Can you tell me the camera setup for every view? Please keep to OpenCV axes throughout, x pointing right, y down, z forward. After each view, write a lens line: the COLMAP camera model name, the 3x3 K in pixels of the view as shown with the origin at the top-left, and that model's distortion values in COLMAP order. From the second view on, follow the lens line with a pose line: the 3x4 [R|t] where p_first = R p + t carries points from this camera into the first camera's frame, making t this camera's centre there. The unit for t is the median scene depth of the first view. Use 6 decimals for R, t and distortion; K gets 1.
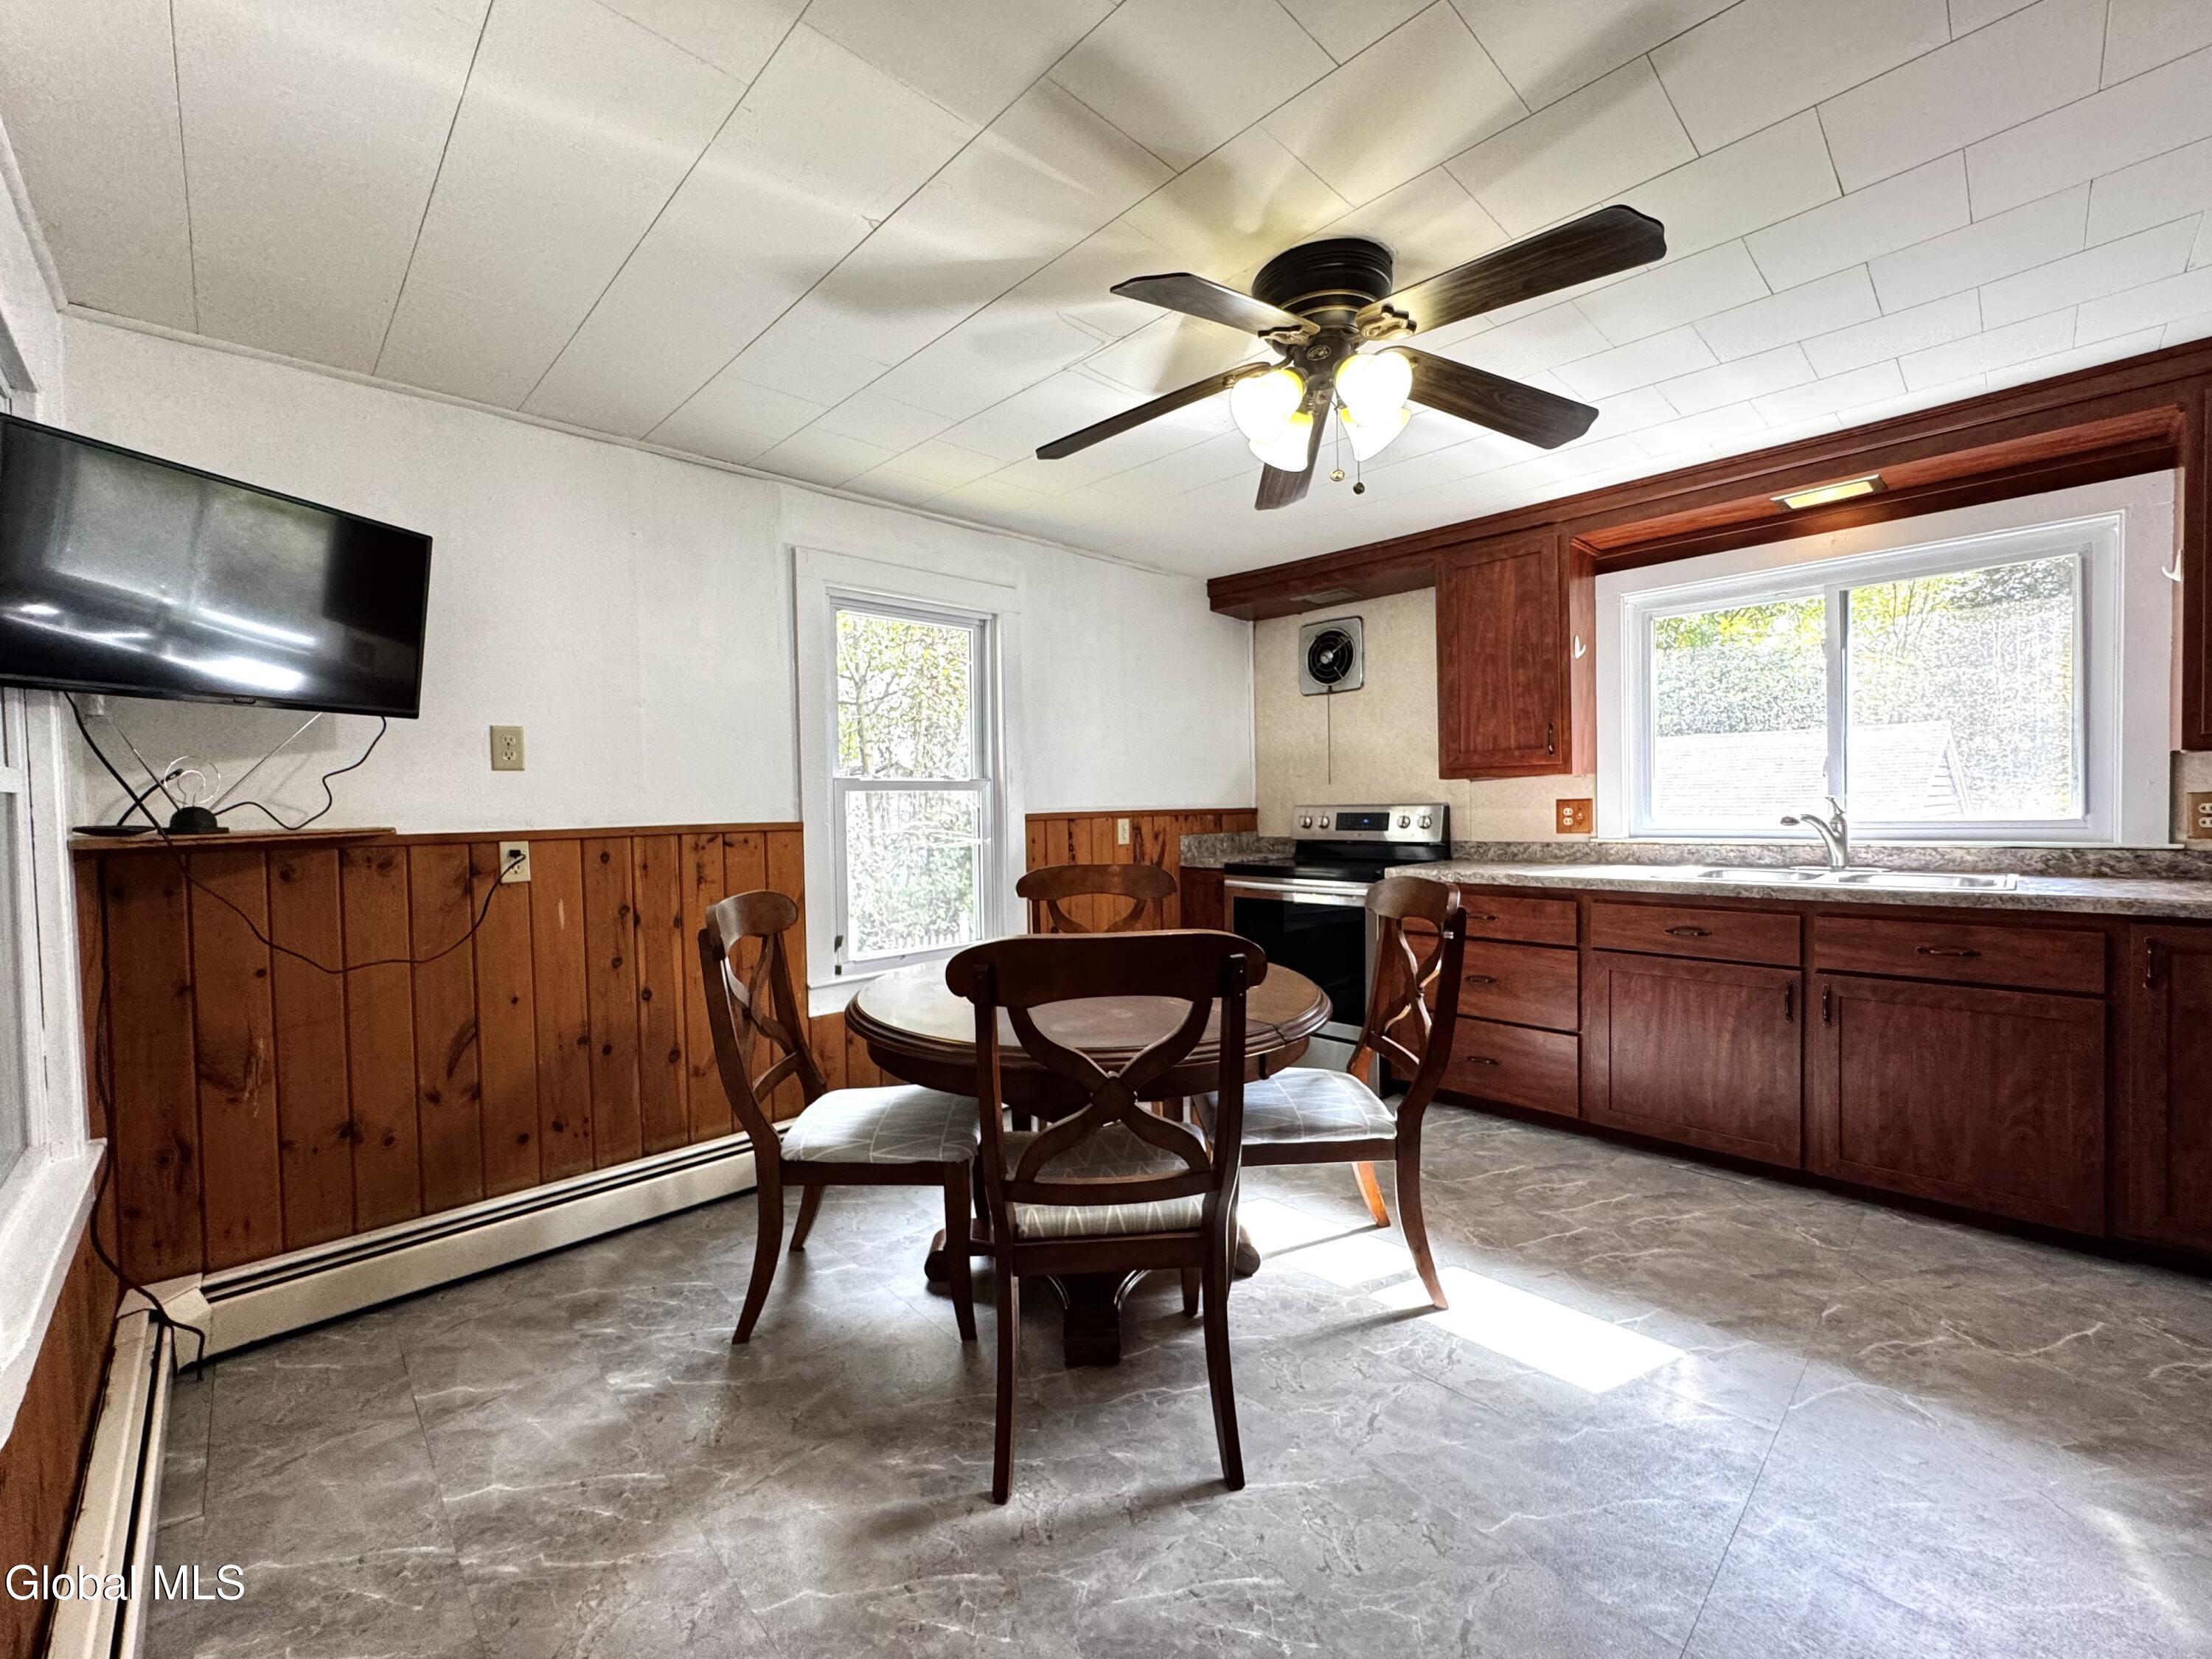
lens RADIAL K [[894.0, 0, 1107.3], [0, 894.0, 819.2], [0, 0, 1]] dist [-0.001144, 0.000803]
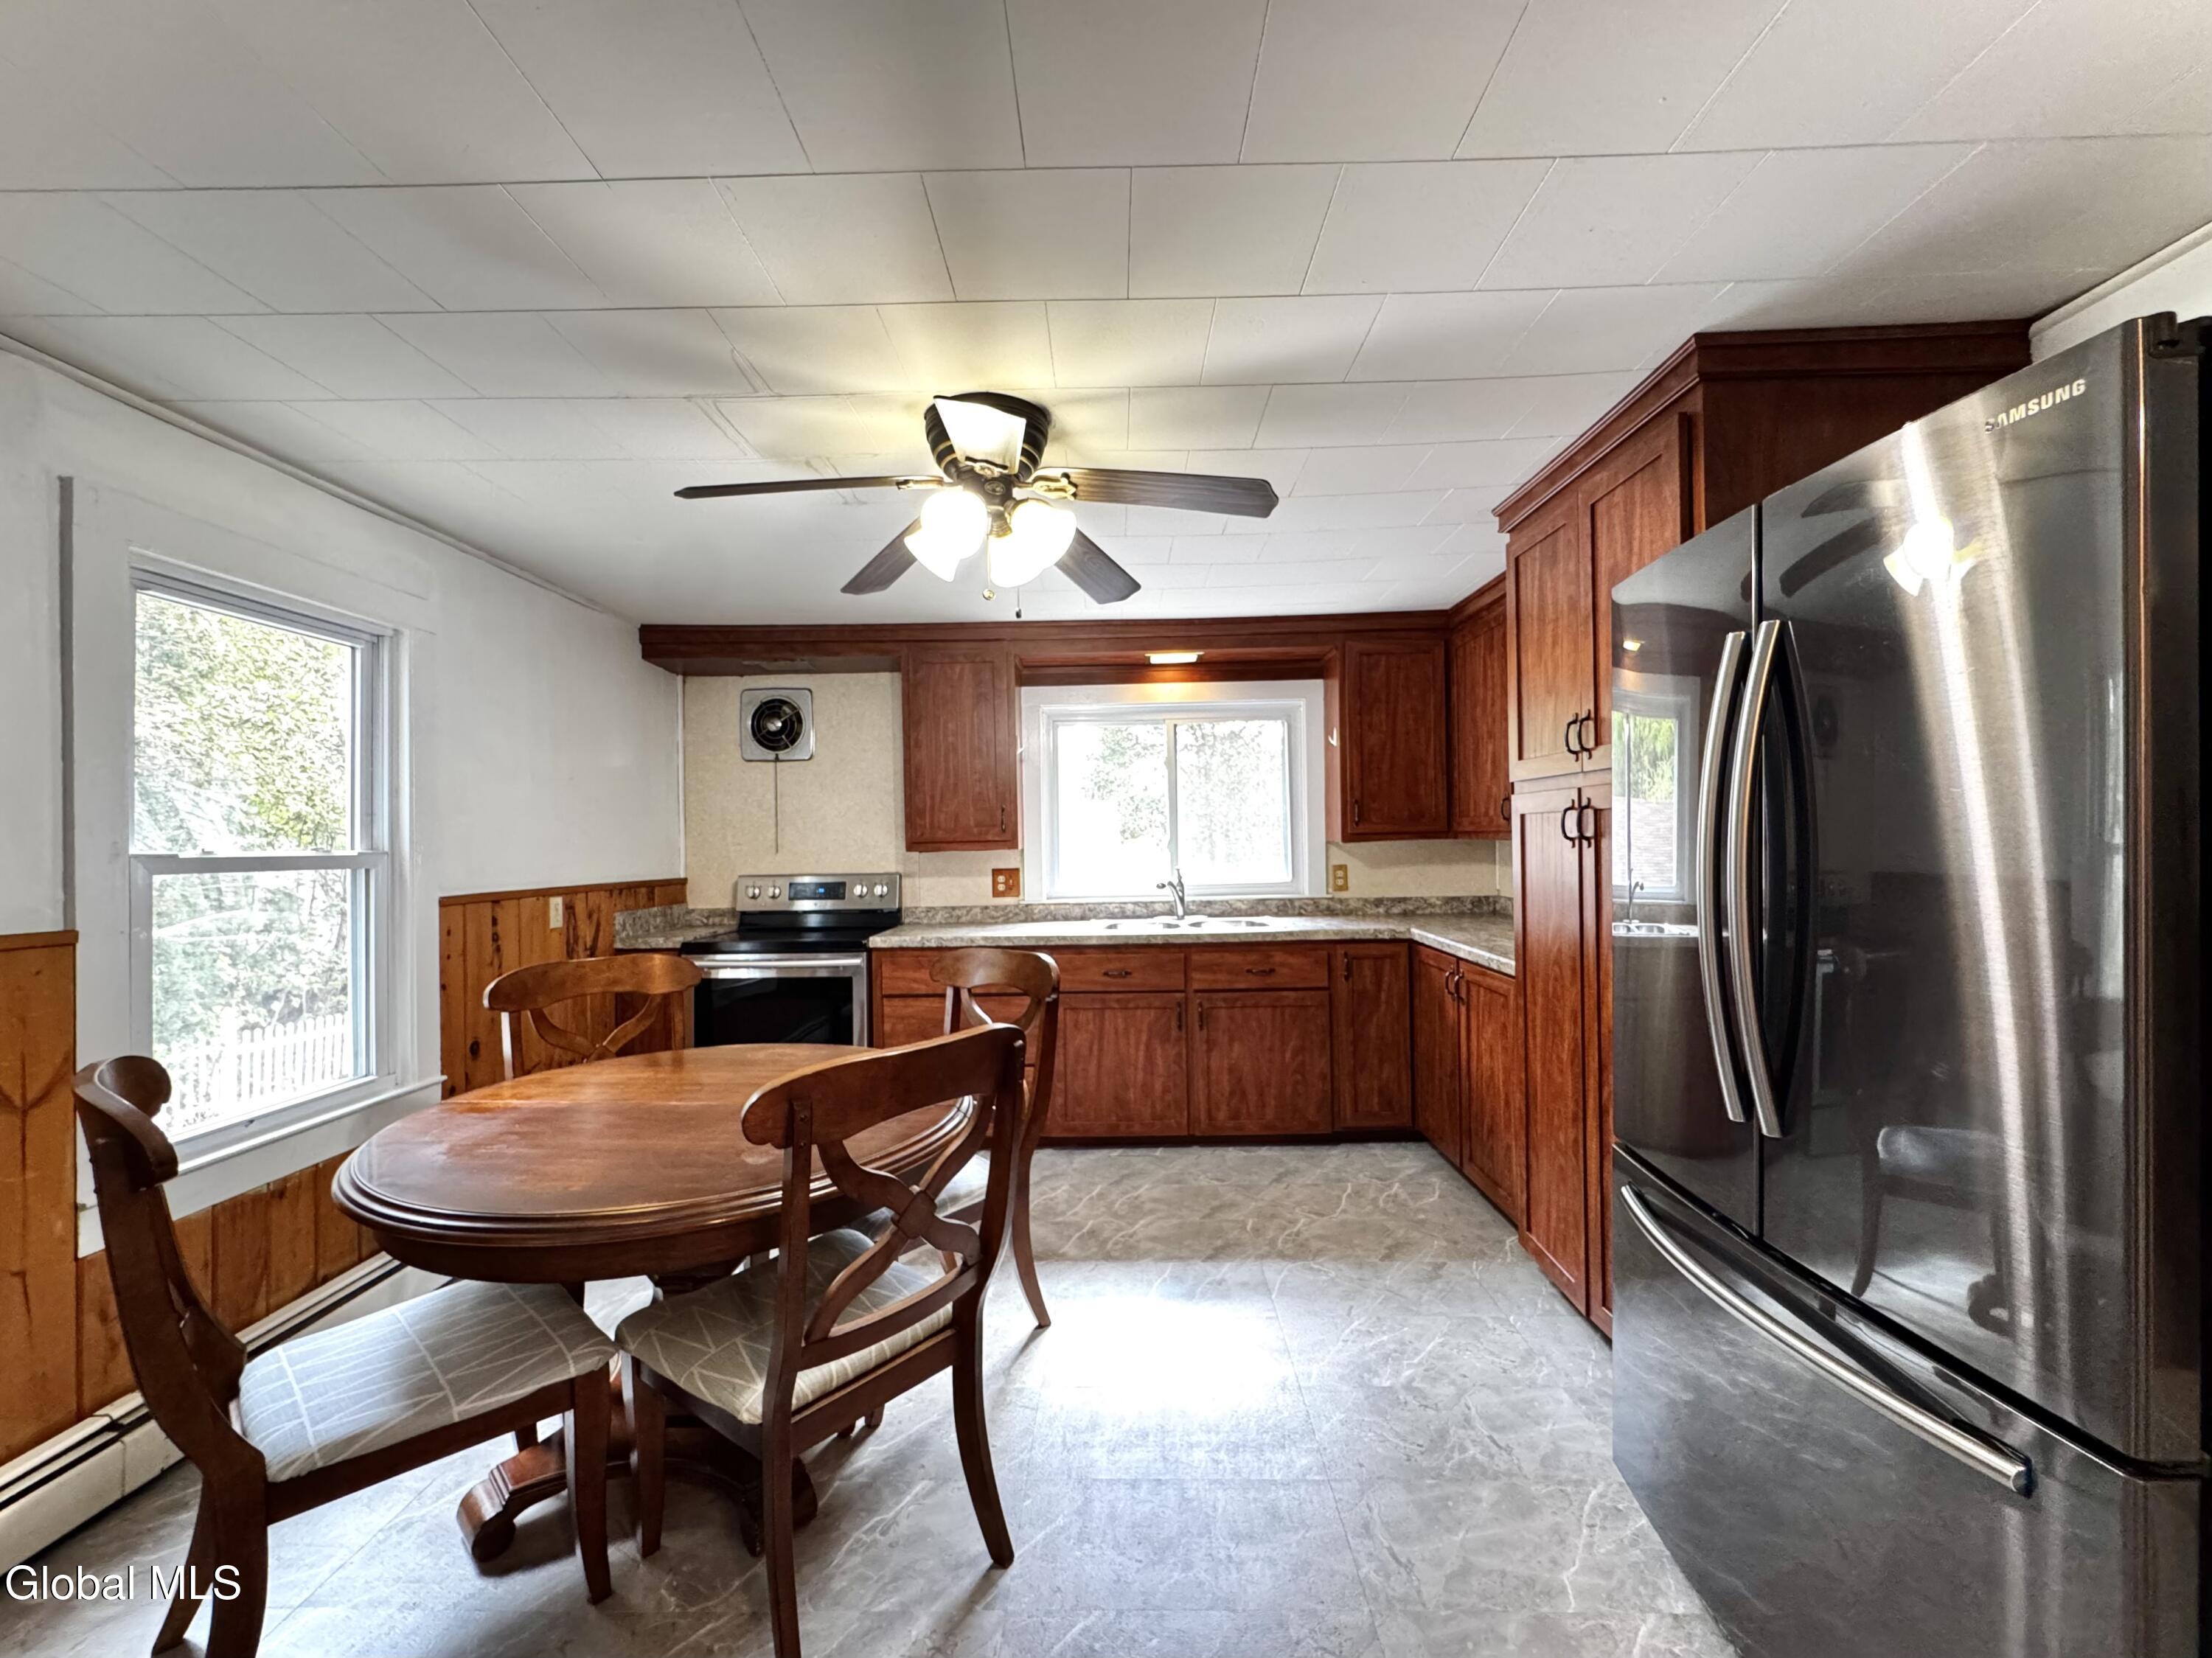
lens RADIAL K [[877.0, 0, 1106.0], [0, 877.0, 829.0], [0, 0, 1]] dist [-0.000131, 0.000447]
pose [[0.702308, 0.019966, 0.711593, -0.273072], [0.014547, 0.998995, -0.042387, -0.028977], [-0.711725, 0.040120, 0.701312, 0.093044]]
